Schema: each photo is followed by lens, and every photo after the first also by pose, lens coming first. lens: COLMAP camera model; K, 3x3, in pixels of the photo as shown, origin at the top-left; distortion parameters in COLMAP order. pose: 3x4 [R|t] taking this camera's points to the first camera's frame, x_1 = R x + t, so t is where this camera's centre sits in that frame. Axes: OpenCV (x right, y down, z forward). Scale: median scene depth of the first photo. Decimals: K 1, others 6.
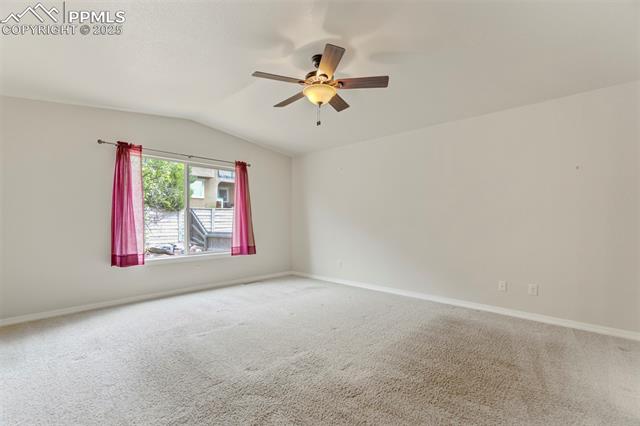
lens RADIAL K [[292.7, 0, 316.6], [0, 292.7, 222.0], [0, 0, 1]] dist [0.003058, 0.005297]
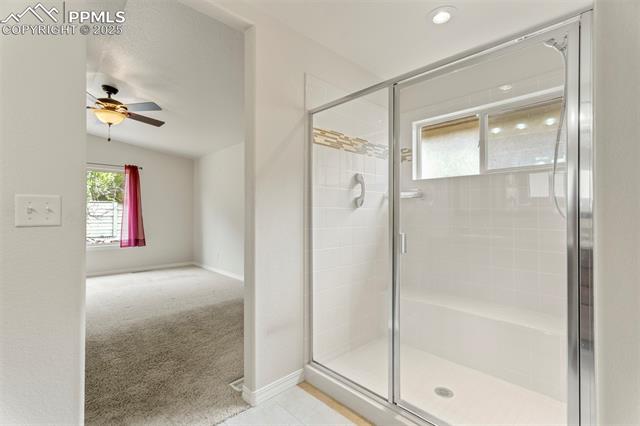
lens RADIAL K [[292.7, 0, 321.1], [0, 292.7, 211.3], [0, 0, 1]] dist [0.003058, 0.005297]
pose [[0.999193, -0.000536, -0.040153, 0.524292], [0.000032, 0.999921, -0.012565, -0.011337], [0.040156, 0.012554, 0.999115, -0.109343]]
